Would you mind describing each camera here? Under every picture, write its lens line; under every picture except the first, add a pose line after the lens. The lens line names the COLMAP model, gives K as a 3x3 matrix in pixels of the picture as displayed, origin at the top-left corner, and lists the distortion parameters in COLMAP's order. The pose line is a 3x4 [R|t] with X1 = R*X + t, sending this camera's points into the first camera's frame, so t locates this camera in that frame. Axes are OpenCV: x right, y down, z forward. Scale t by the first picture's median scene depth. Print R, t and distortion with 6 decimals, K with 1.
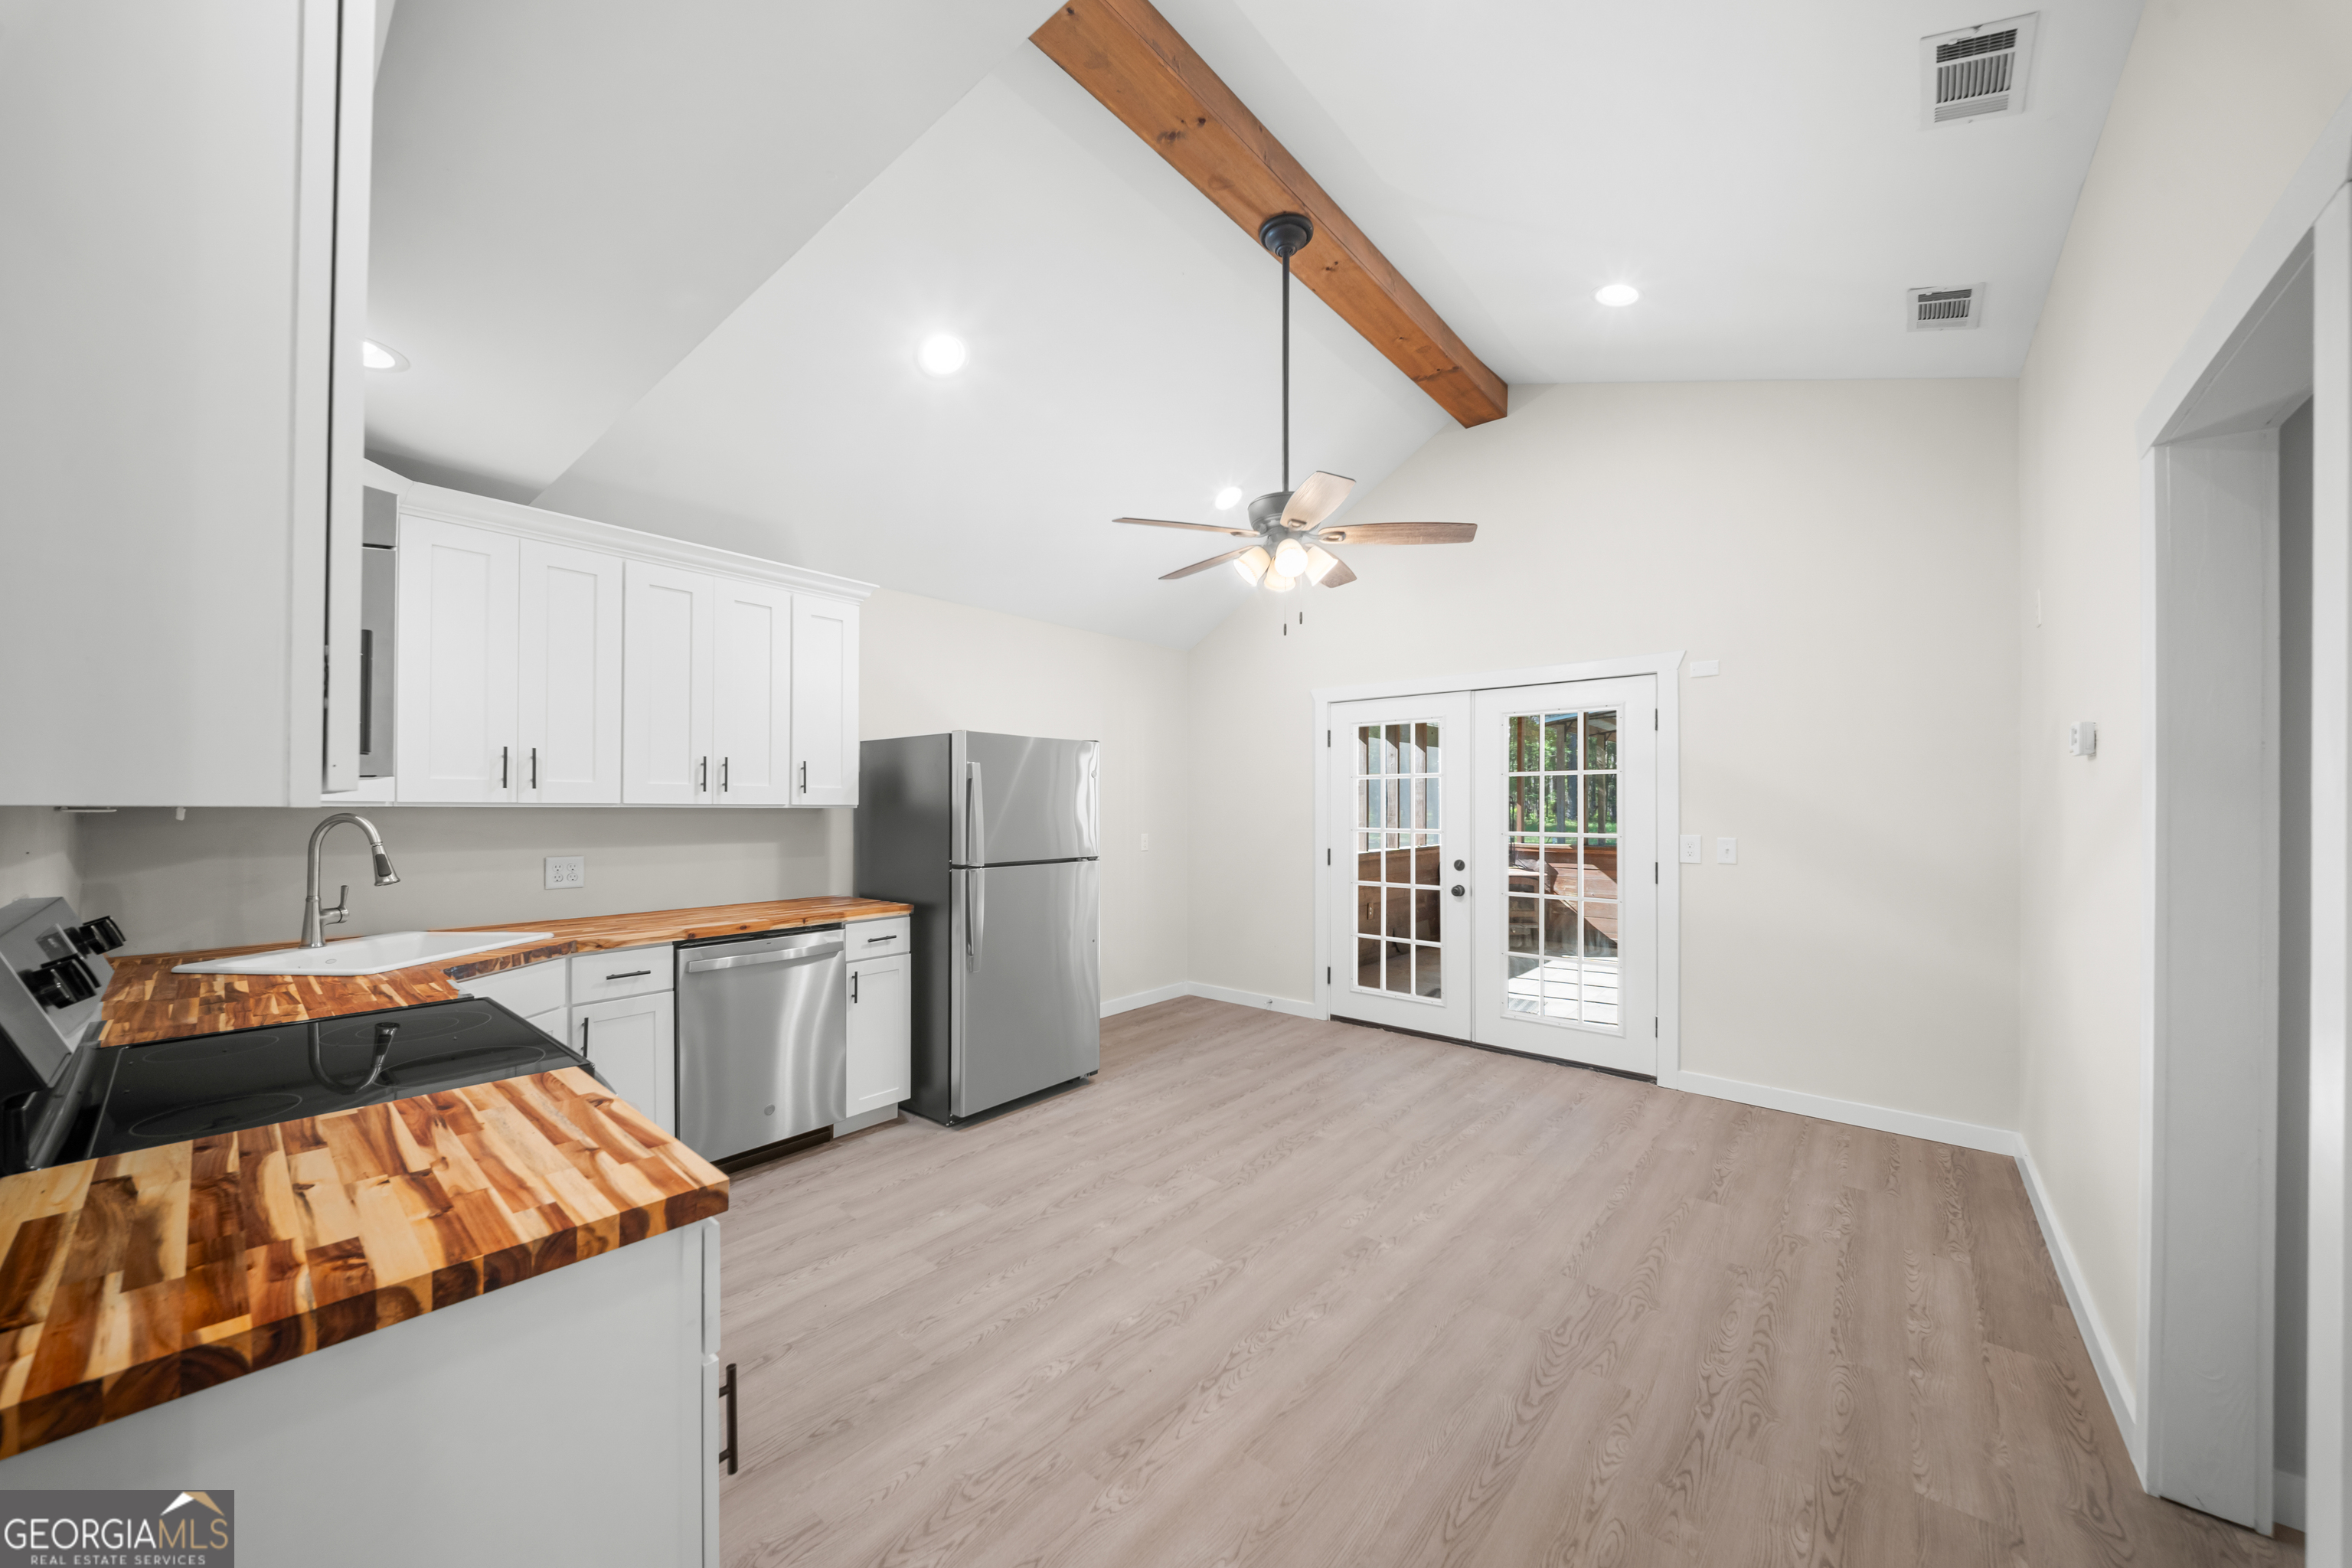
lens RADIAL K [[827.8, 0, 1168.5], [0, 827.8, 798.5], [0, 0, 1]] dist [0.001302, -0.001186]
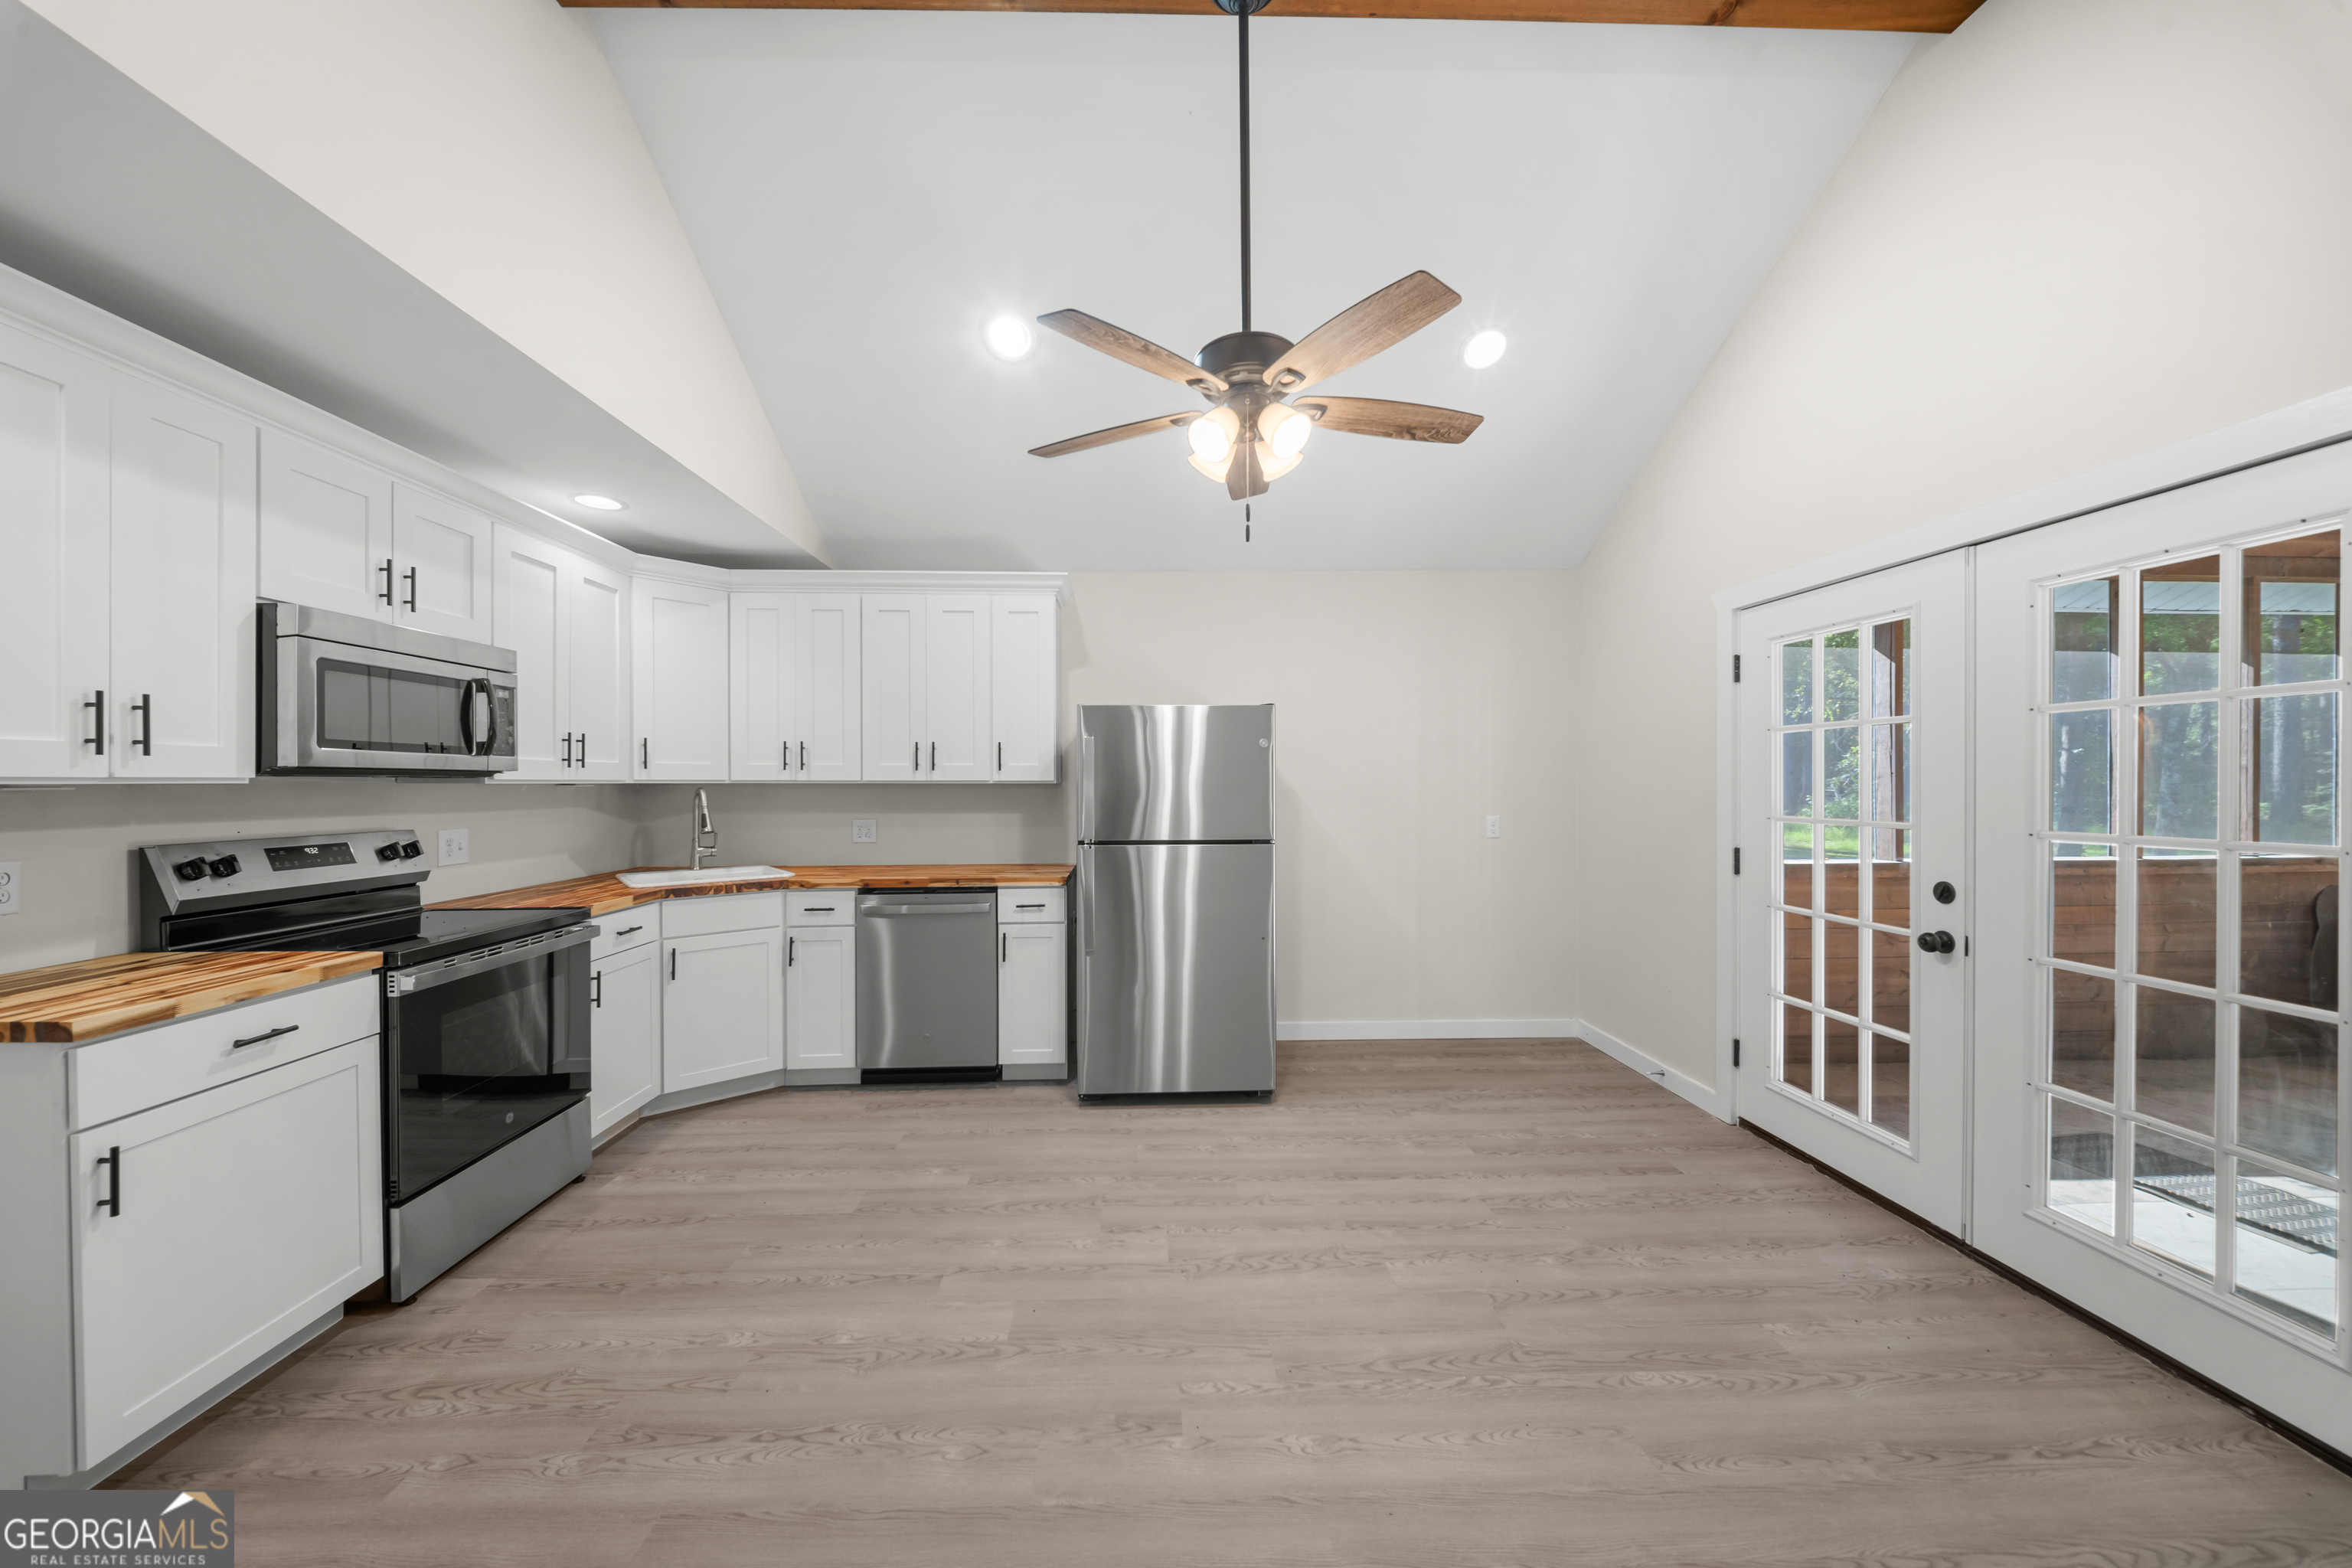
lens RADIAL K [[827.8, 0, 1160.8], [0, 827.8, 784.1], [0, 0, 1]] dist [0.001302, -0.001186]
pose [[0.674685, -0.002216, -0.738103, 0.549830], [0.010008, 0.999931, 0.006146, 0.007348], [0.738038, -0.011534, 0.674660, 0.406432]]
